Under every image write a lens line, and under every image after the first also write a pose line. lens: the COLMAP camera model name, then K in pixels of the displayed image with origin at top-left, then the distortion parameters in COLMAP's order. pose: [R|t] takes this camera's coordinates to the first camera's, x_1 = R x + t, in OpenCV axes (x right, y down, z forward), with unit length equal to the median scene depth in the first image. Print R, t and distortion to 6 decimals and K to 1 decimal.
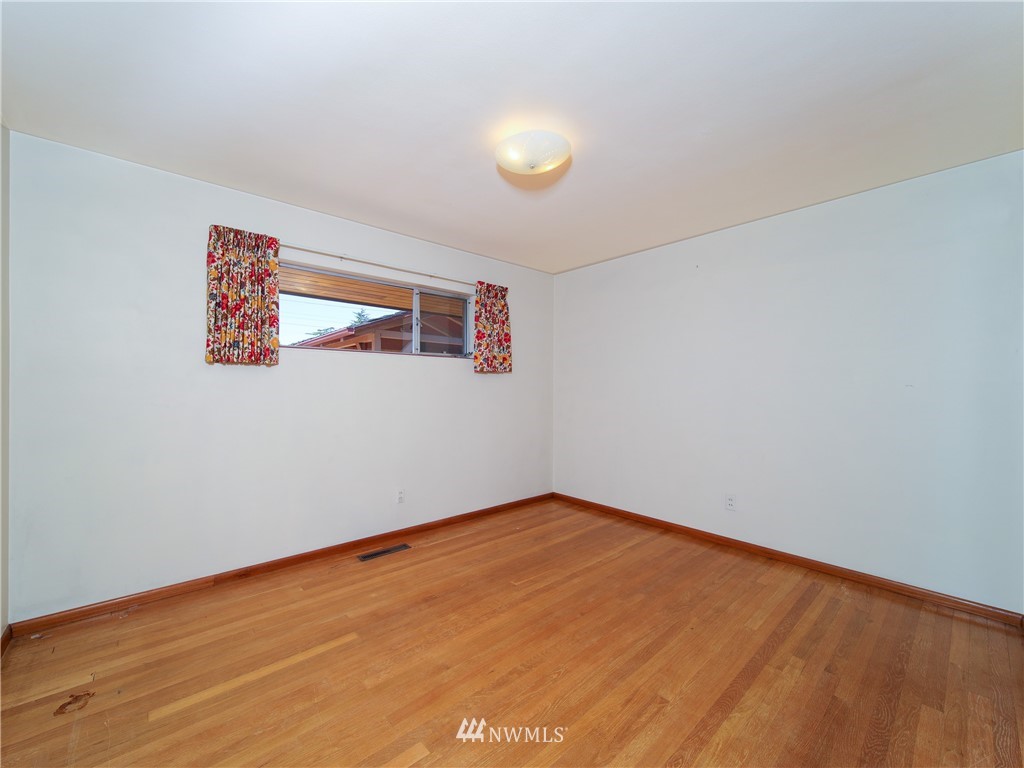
lens RADIAL K [[400.1, 0, 510.0], [0, 400.1, 384.6], [0, 0, 1]] dist [0.001422, 0.000209]
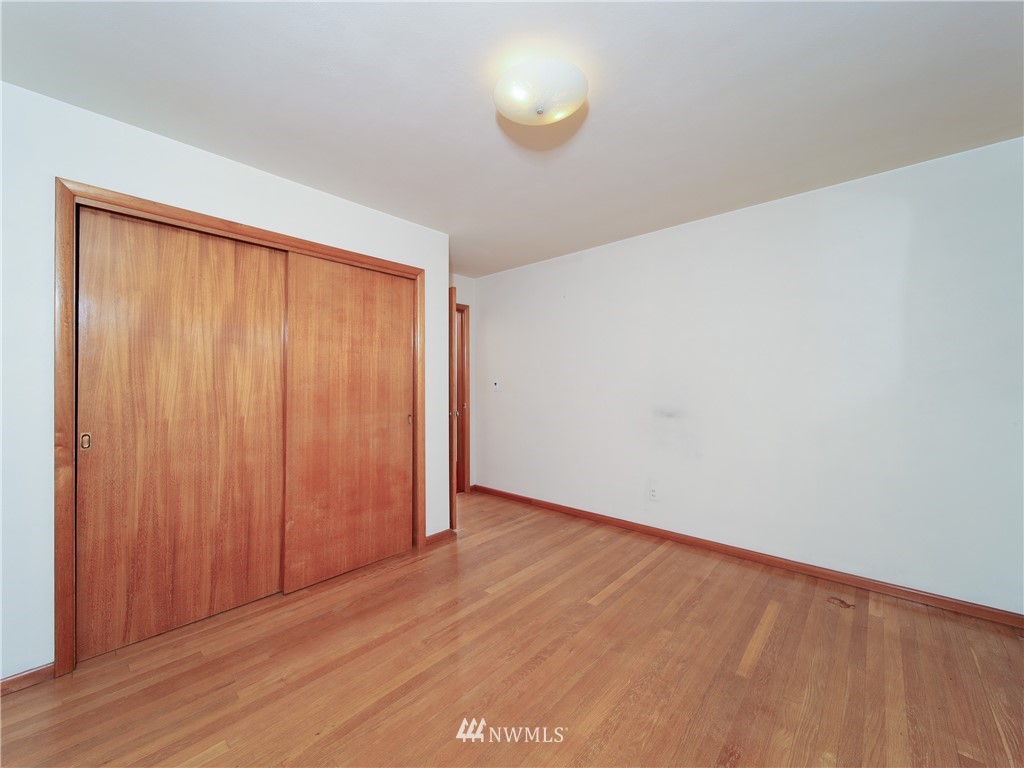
lens RADIAL K [[400.1, 0, 513.8], [0, 400.1, 382.3], [0, 0, 1]] dist [0.001422, 0.000209]
pose [[-0.994011, -0.000311, -0.109282, 0.225320], [-0.000139, 0.999999, -0.001577, -0.006159], [0.109283, -0.001552, -0.994010, 2.045011]]
